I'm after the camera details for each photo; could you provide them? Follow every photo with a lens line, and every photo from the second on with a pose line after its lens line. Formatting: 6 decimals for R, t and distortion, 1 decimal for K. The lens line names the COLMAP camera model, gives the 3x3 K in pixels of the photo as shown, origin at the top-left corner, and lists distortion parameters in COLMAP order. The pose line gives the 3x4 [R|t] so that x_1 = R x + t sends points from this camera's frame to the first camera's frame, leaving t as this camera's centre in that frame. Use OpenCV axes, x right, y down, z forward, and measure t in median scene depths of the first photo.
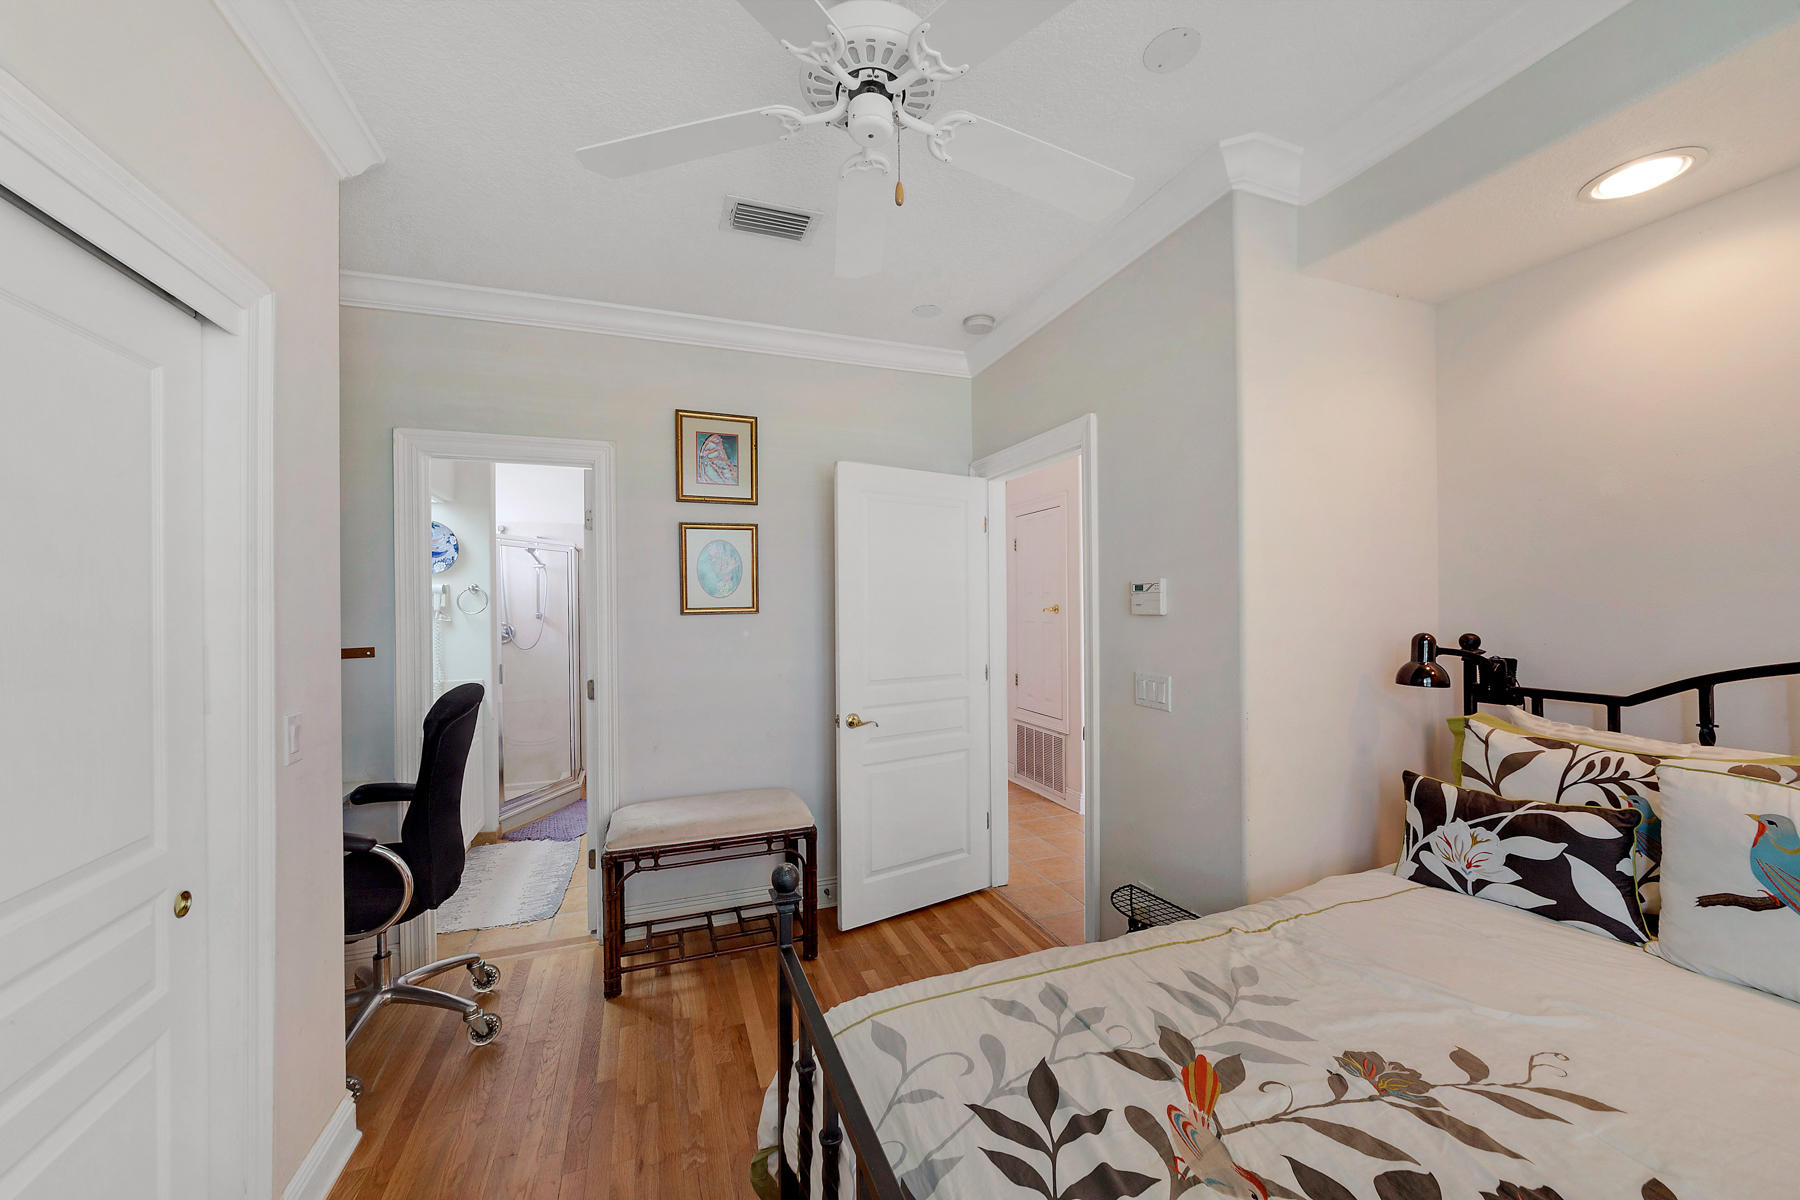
lens RADIAL K [[679.2, 0, 891.4], [0, 679.2, 607.3], [0, 0, 1]] dist [0.000383, 0.000013]
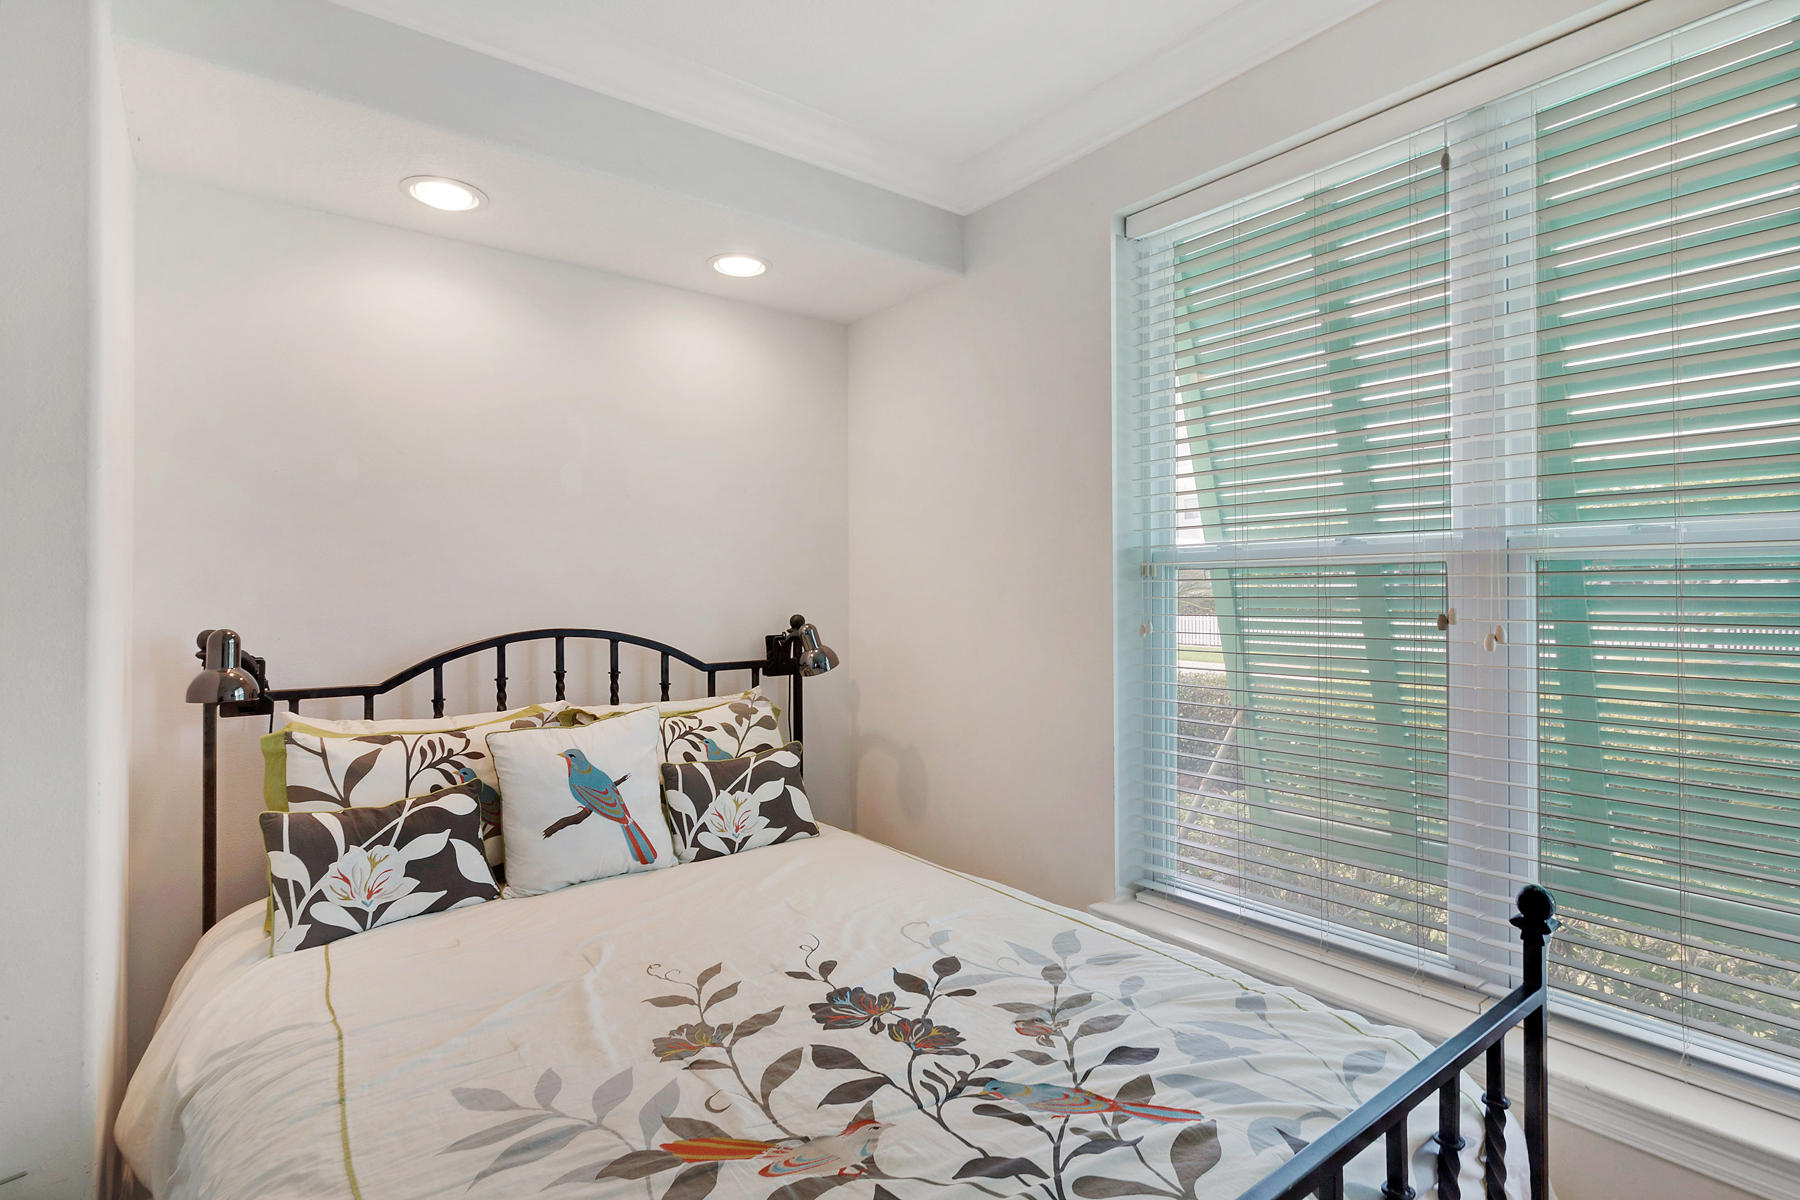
lens RADIAL K [[881.9, 0, 900.0], [0, 881.9, 600.0], [0, 0, 1]] dist [-0.000679, -0.000077]
pose [[-0.303330, 0.003703, 0.952878, -0.441900], [0.008871, 0.999960, -0.001062, 0.017602], [-0.952844, 0.008131, -0.303350, 0.750711]]
